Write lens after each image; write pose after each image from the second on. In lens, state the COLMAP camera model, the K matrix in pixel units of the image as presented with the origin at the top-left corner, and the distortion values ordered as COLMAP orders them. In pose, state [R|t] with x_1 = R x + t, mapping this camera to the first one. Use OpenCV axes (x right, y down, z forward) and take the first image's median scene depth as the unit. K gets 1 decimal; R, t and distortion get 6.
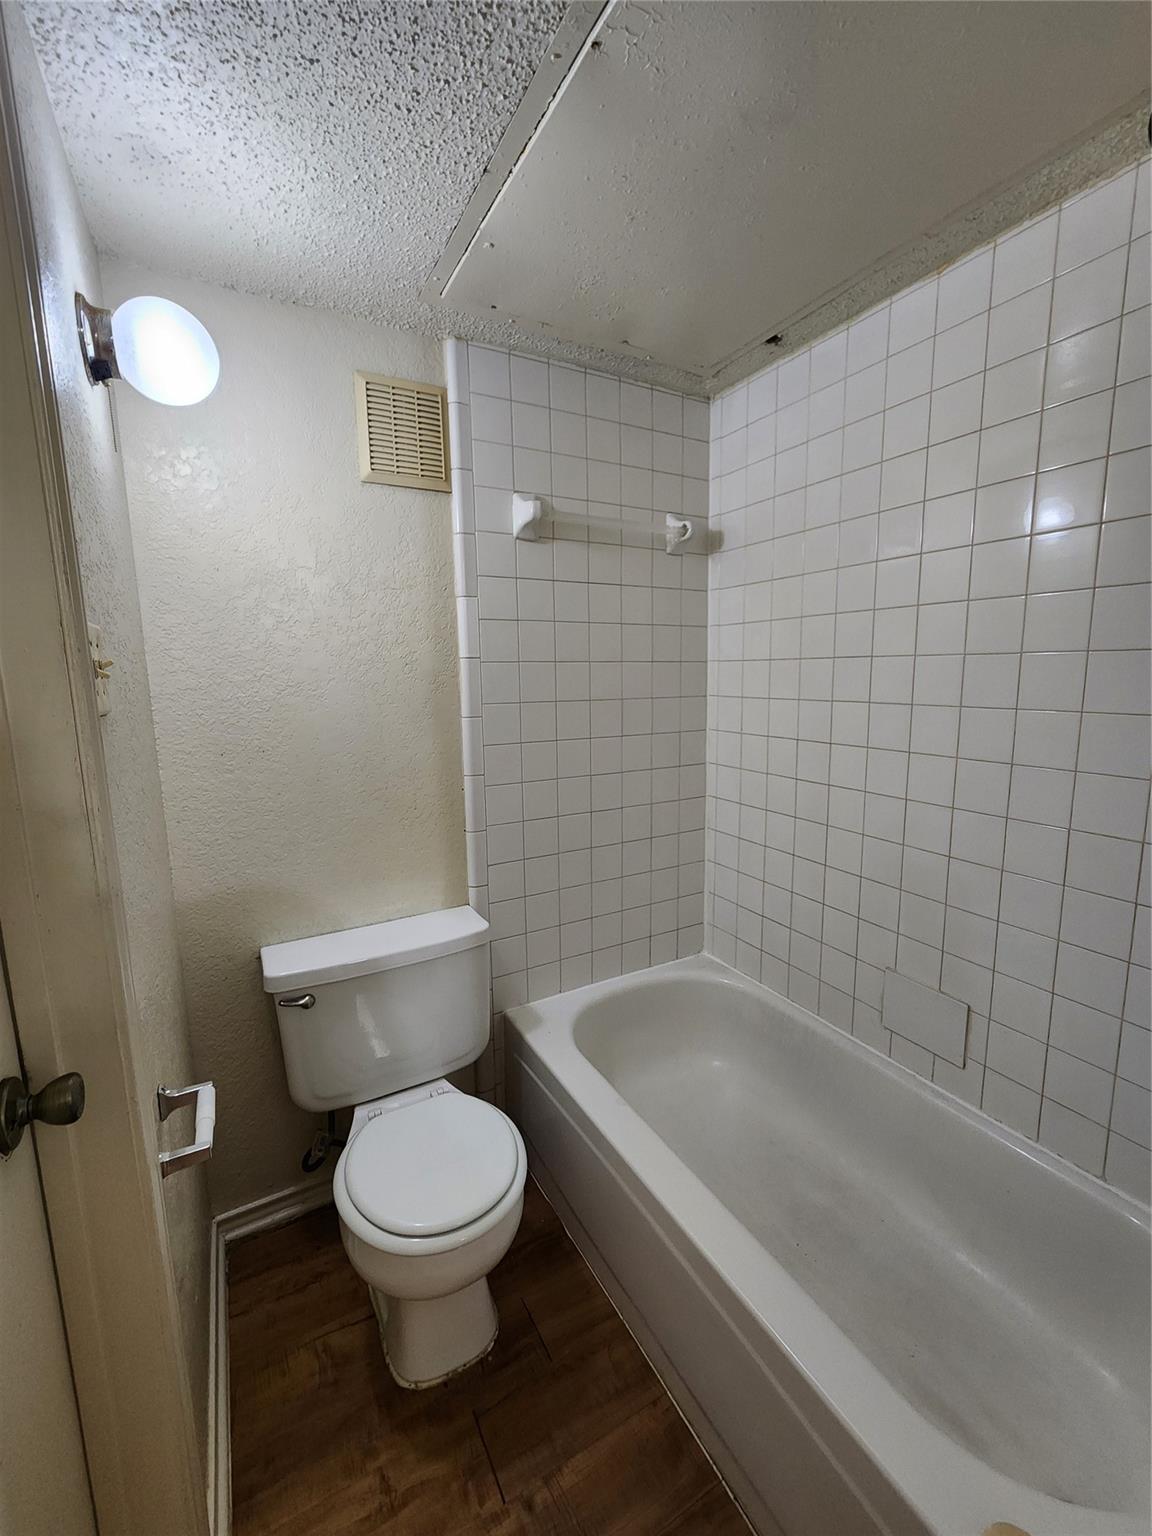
lens RADIAL K [[634.9, 0, 575.9], [0, 634.9, 768.3], [0, 0, 1]] dist [-0.003484, 0.001727]
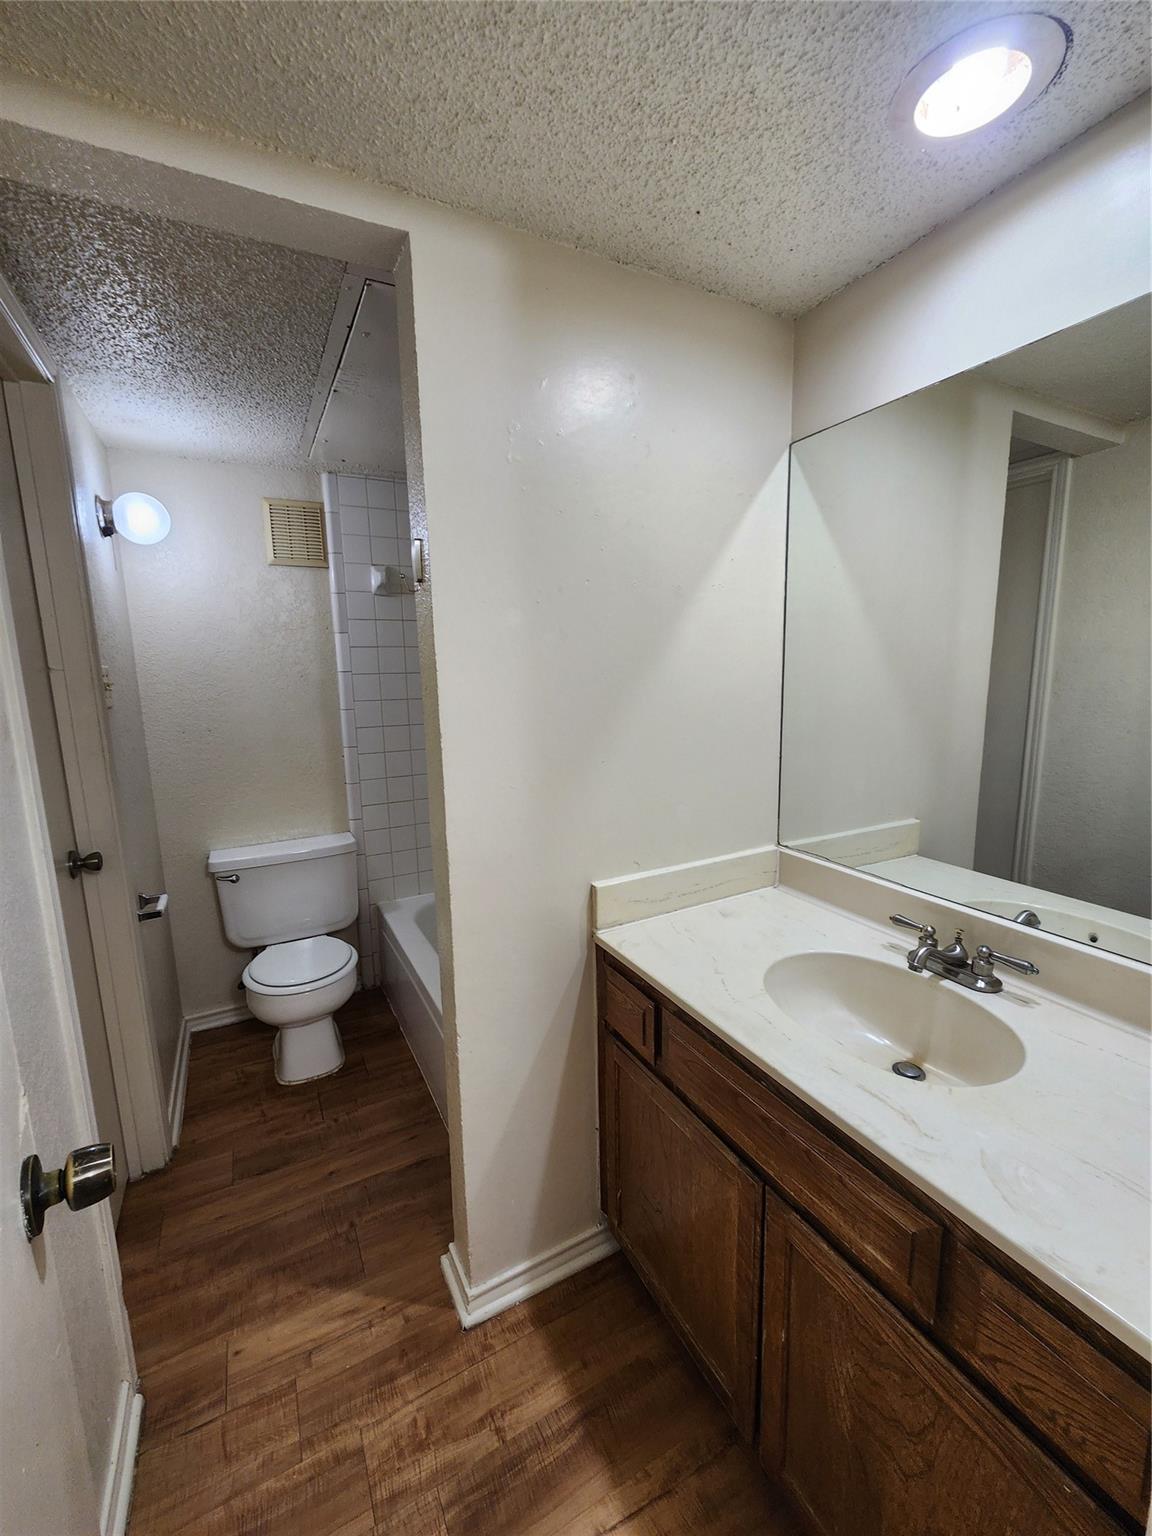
lens RADIAL K [[634.9, 0, 580.7], [0, 634.9, 769.1], [0, 0, 1]] dist [-0.003484, 0.001727]
pose [[0.999864, -0.006391, -0.015176, 0.484705], [0.006492, 0.999957, 0.006608, 0.066513], [0.015133, -0.006705, 0.999863, -0.619133]]
